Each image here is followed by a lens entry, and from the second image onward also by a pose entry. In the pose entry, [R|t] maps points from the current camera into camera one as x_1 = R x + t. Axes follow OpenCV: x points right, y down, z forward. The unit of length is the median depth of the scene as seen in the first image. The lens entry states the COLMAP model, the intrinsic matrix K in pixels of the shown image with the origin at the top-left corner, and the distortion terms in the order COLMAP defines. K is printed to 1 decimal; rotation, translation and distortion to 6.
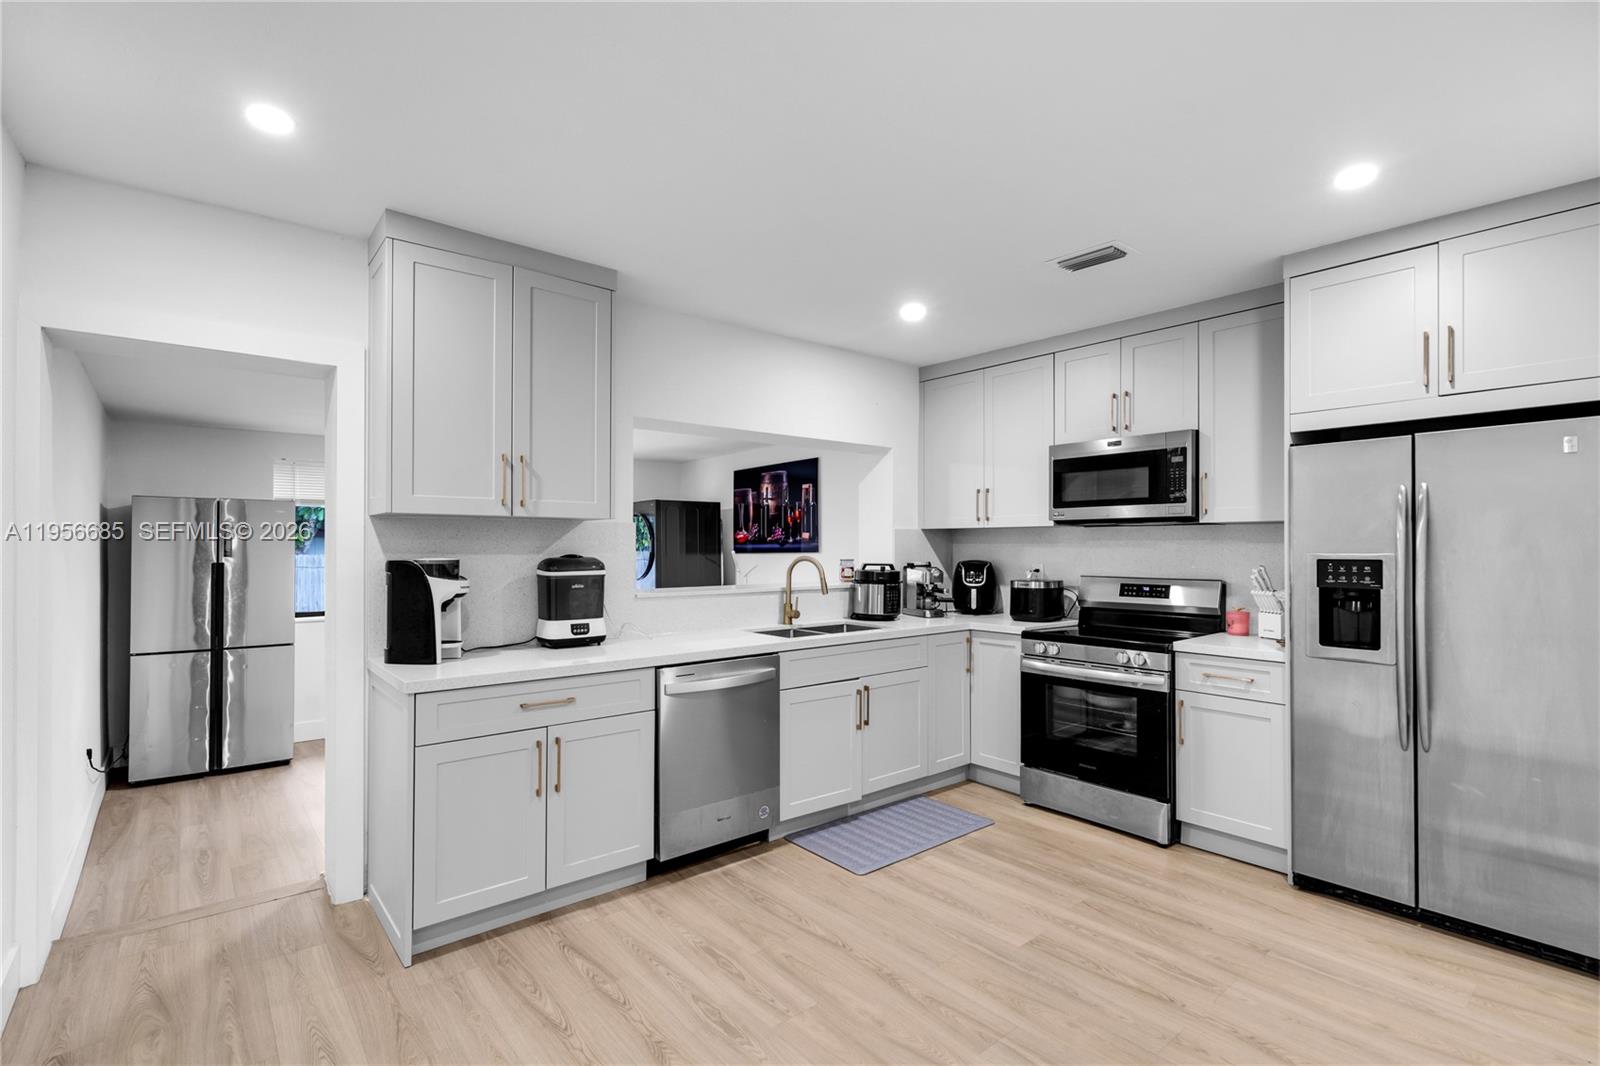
lens RADIAL K [[738.6, 0, 795.3], [0, 738.6, 544.9], [0, 0, 1]] dist [0.000969, 0.000758]
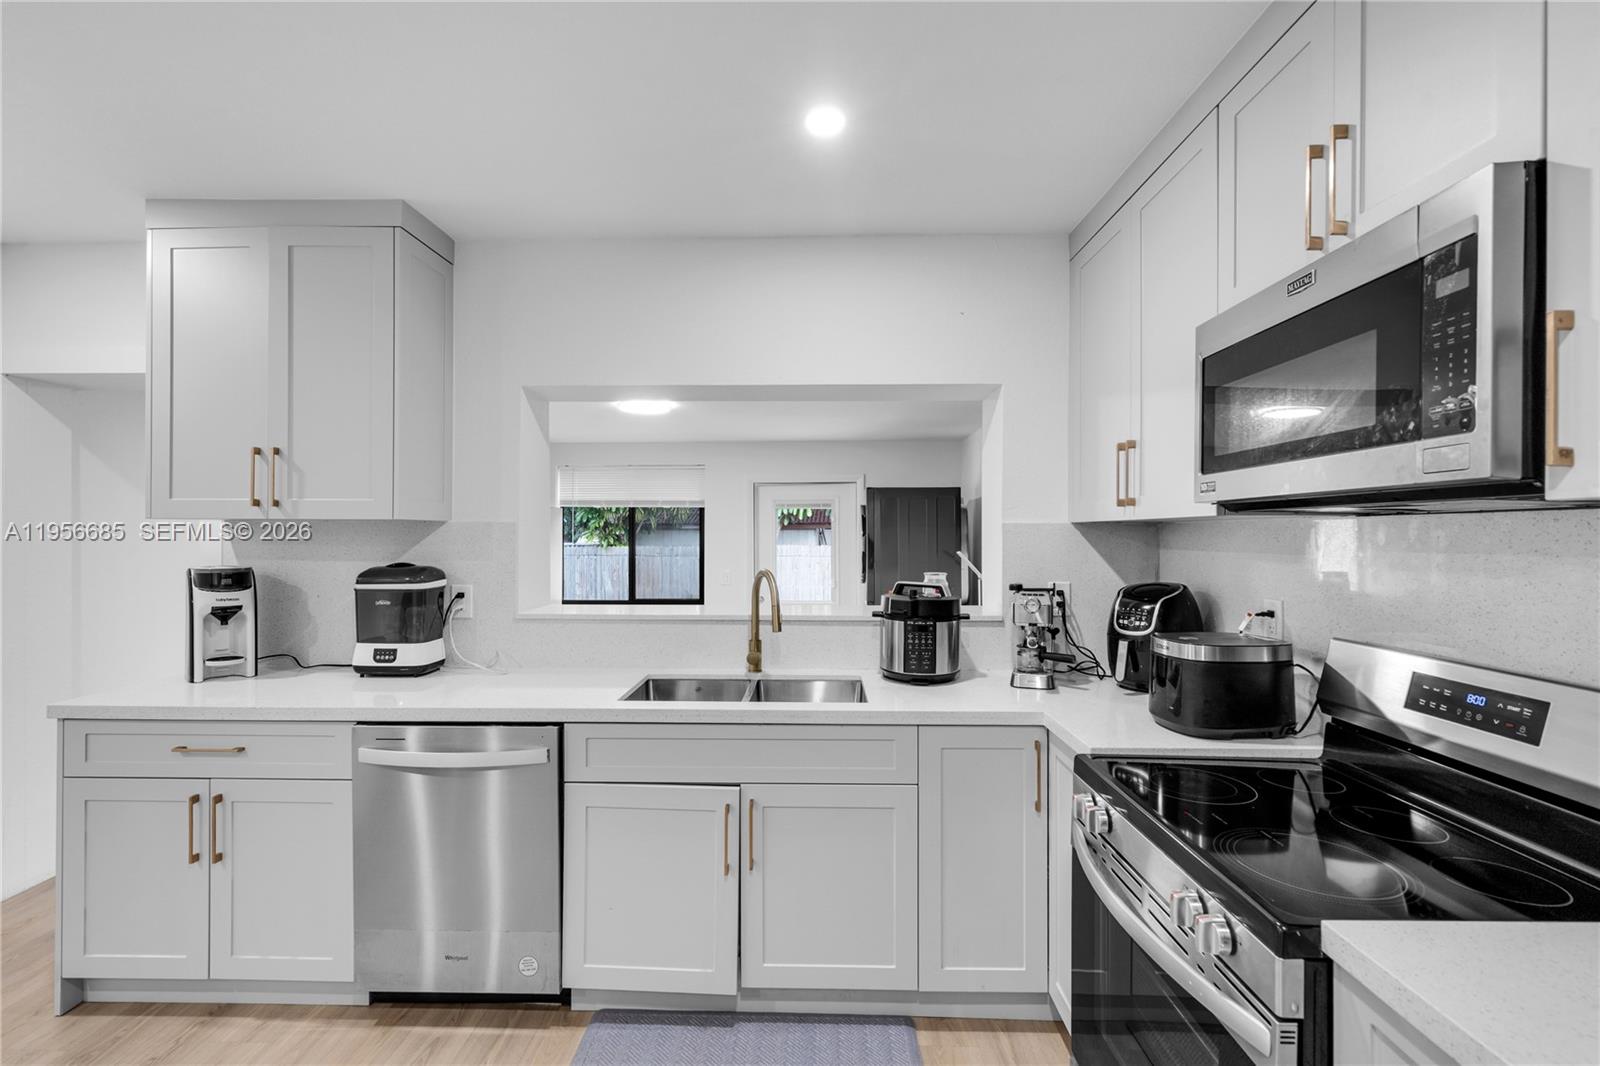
lens RADIAL K [[722.6, 0, 800.0], [0, 722.6, 533.0], [0, 0, 1]] dist [-0.000549, -0.000189]
pose [[0.758553, -0.000204, -0.651611, 0.508828], [0.000109, 1.000000, -0.000186, -0.018078], [0.651611, 0.000070, 0.758553, 0.618305]]
